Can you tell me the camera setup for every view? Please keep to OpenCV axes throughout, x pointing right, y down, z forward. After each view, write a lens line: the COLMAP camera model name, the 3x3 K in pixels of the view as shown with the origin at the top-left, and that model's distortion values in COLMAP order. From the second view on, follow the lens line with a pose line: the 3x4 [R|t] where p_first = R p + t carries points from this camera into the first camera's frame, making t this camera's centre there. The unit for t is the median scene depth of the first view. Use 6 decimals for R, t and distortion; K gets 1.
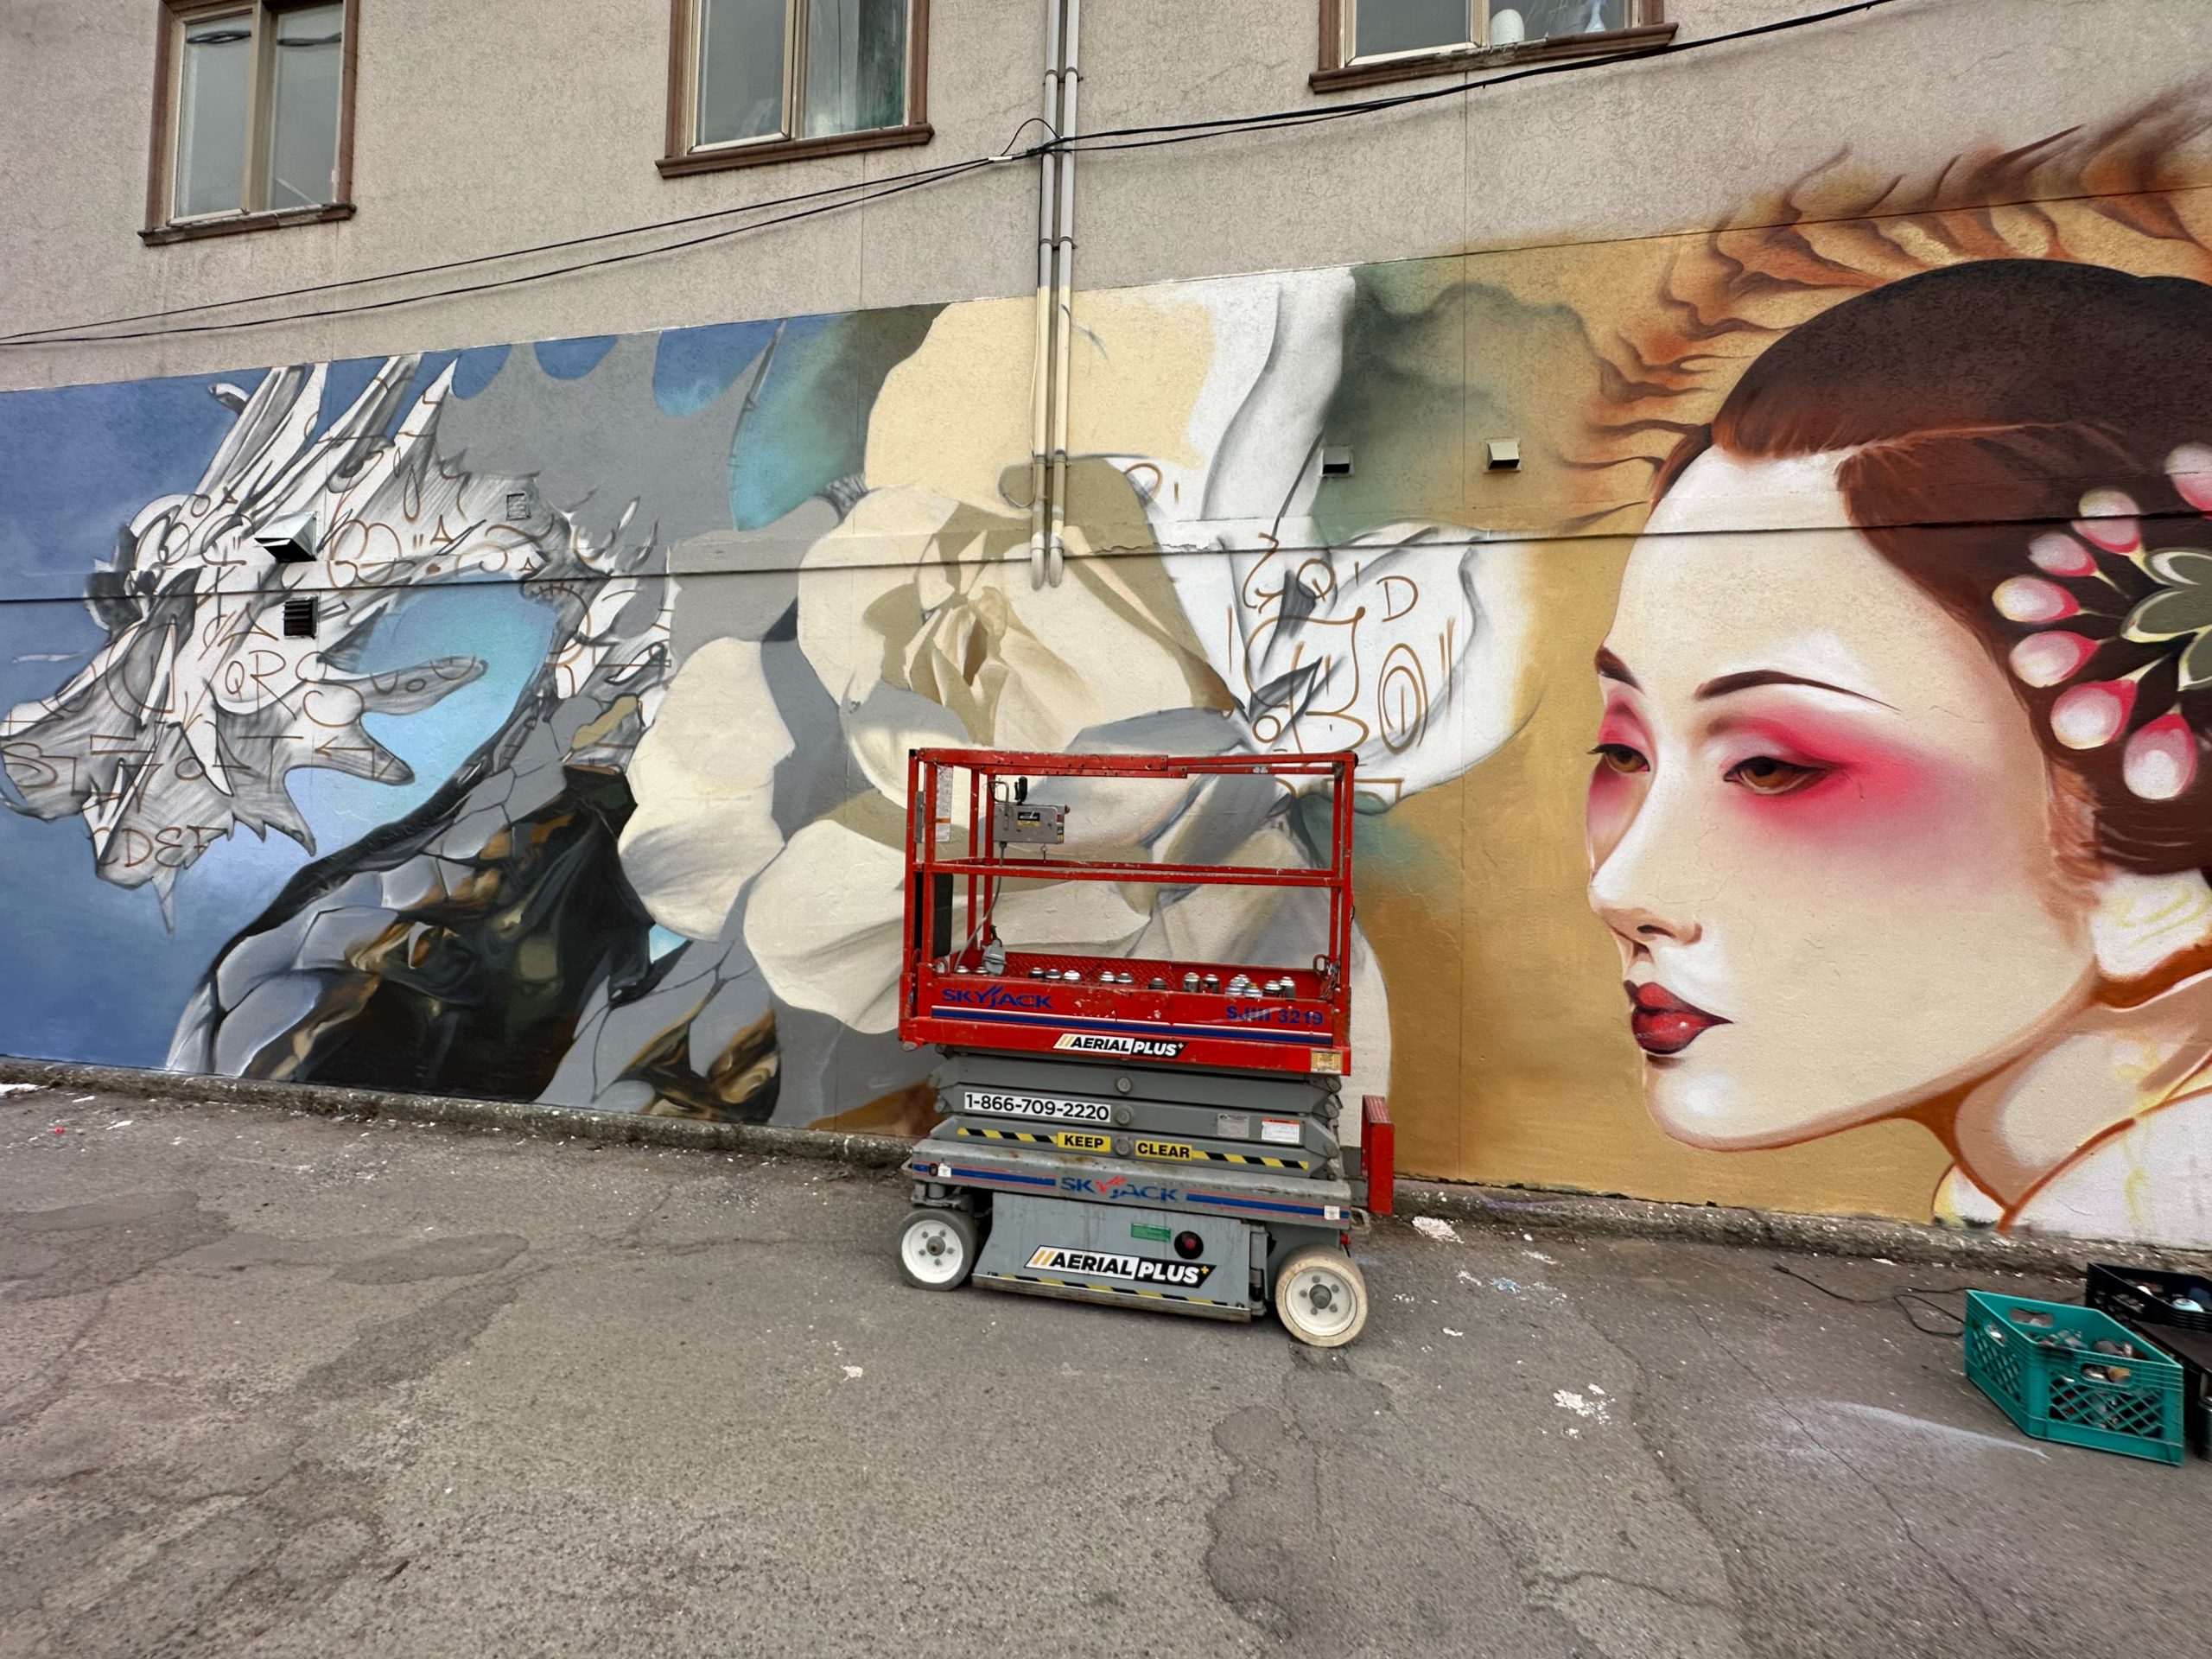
lens RADIAL K [[881.6, 0, 1106.3], [0, 881.6, 828.0], [0, 0, 1]] dist [-0.003579, 0.000430]
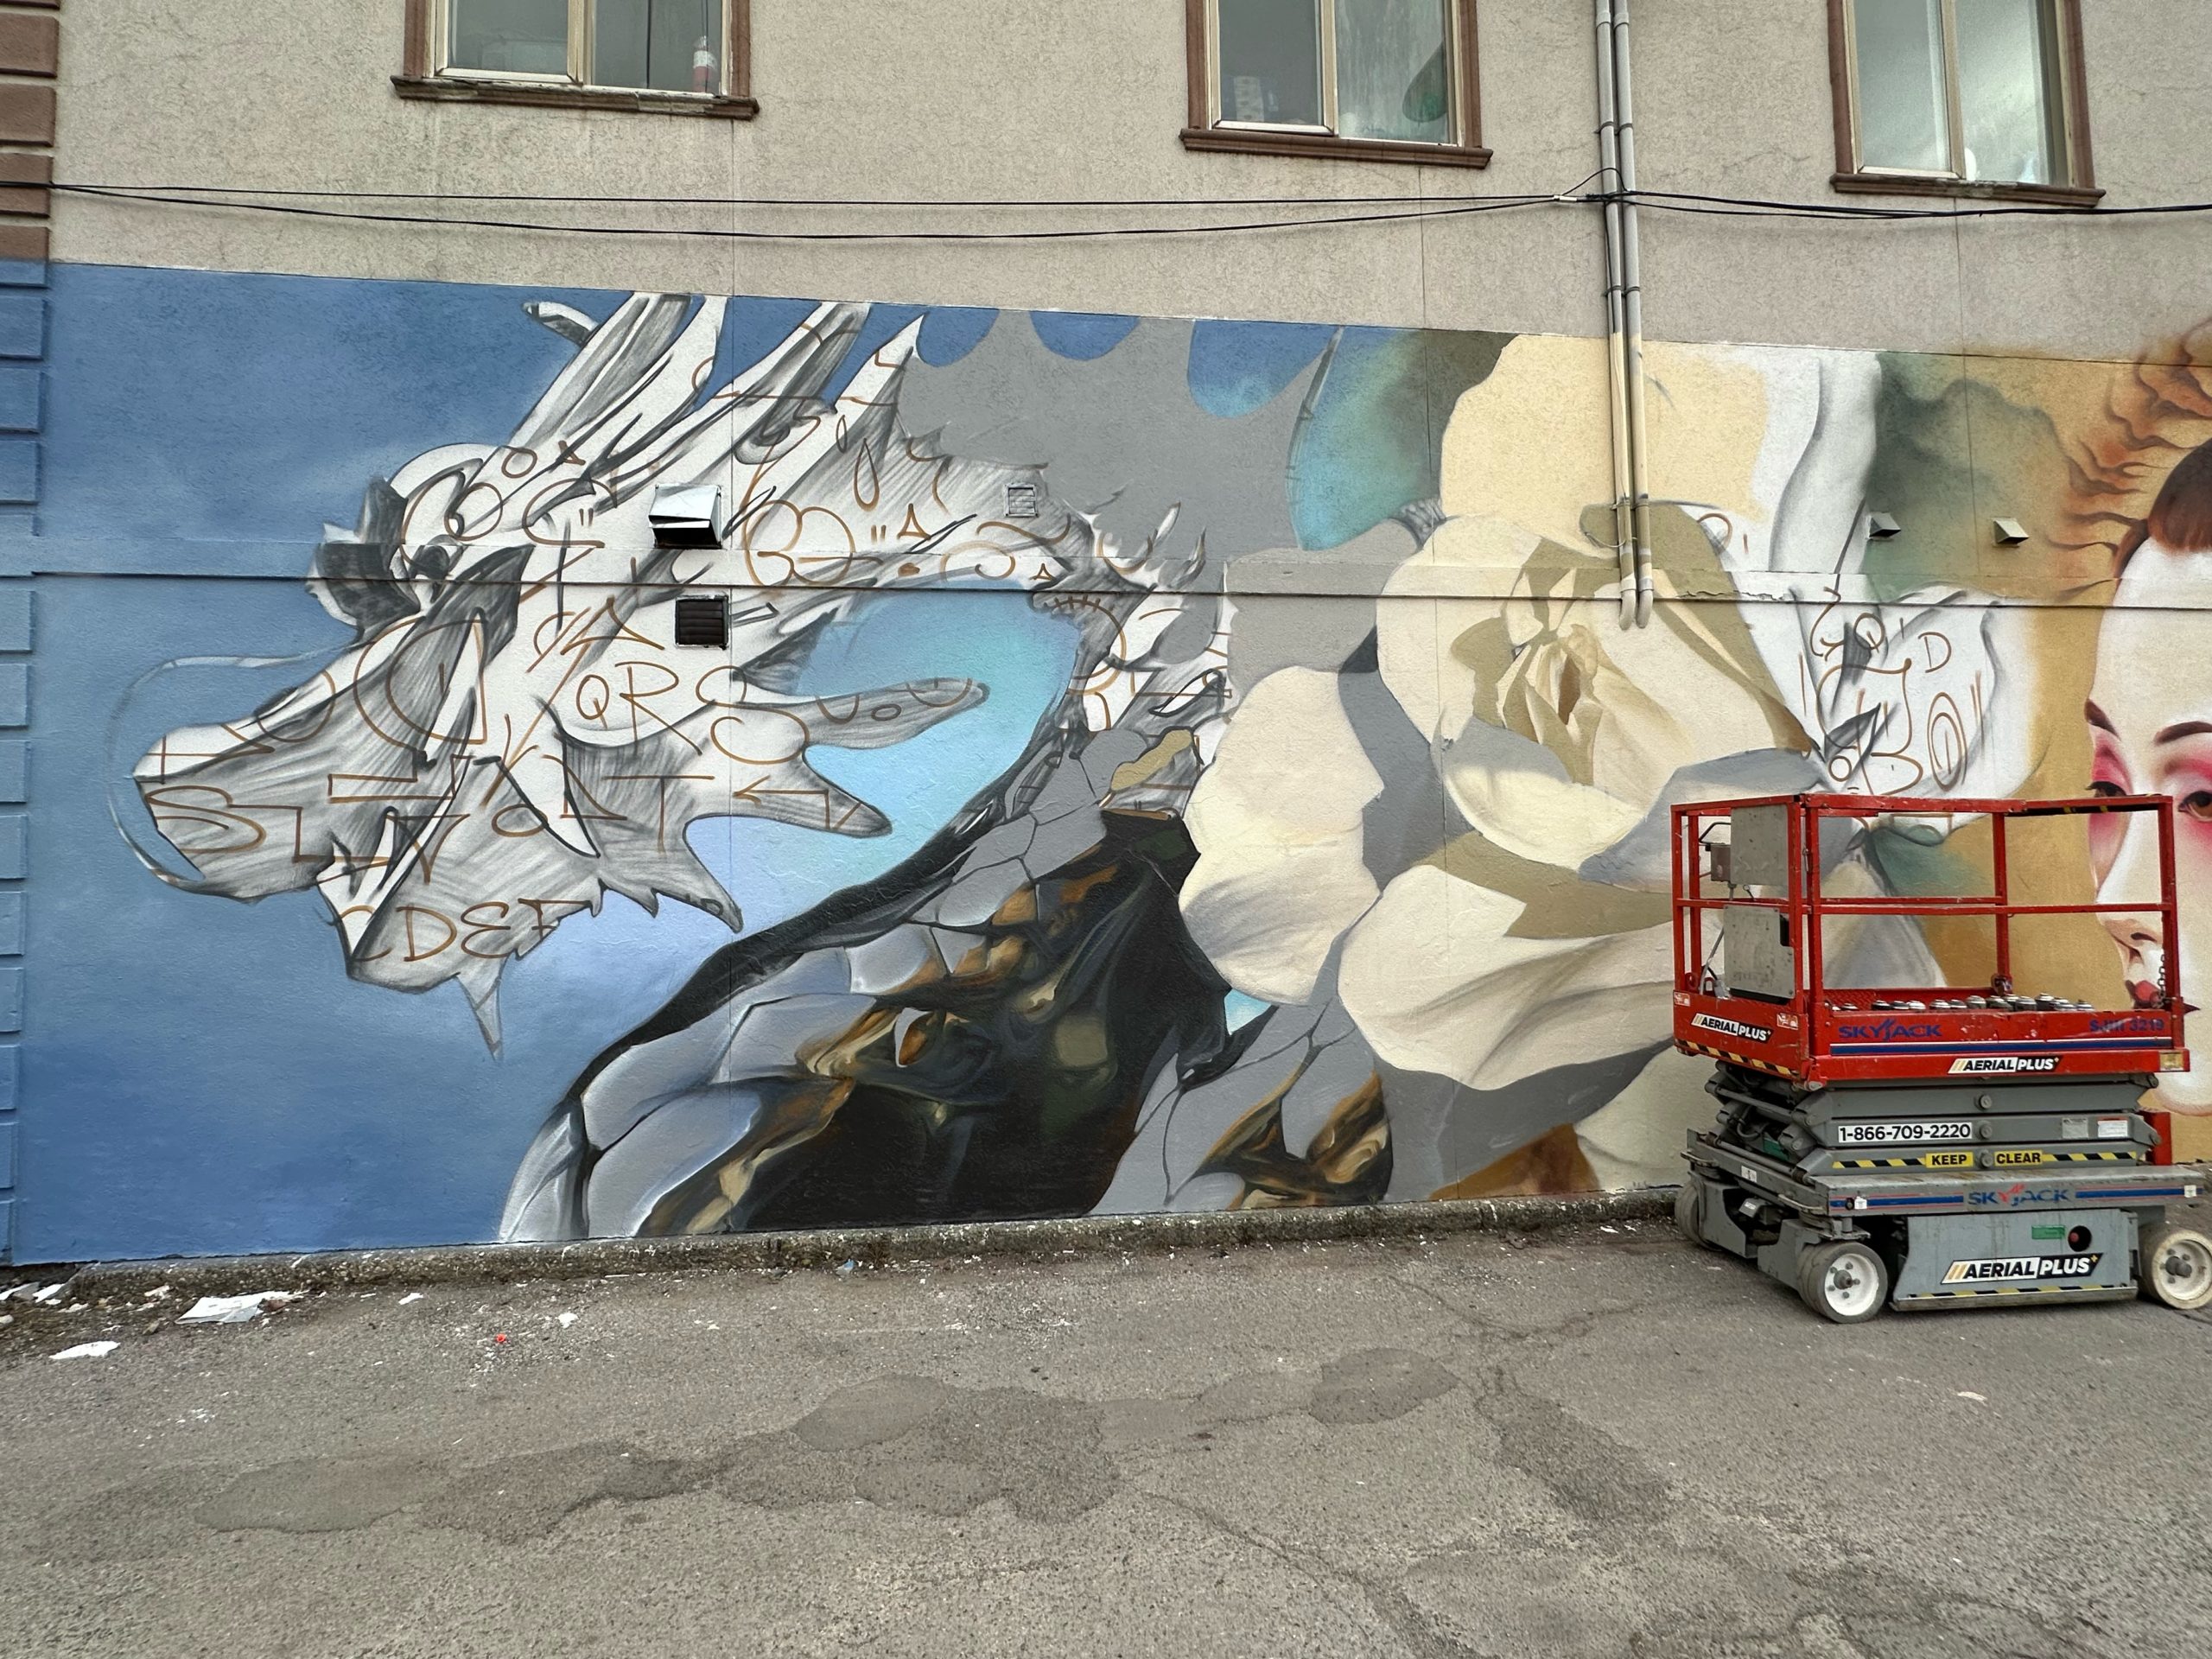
lens RADIAL K [[997.0, 0, 1106.9], [0, 997.0, 829.0], [0, 0, 1]] dist [-0.000457, -0.000453]
pose [[0.958634, -0.019898, 0.283946, -0.927093], [0.027785, 0.999331, -0.023776, -0.031238], [-0.283283, 0.030682, 0.958545, 0.081095]]
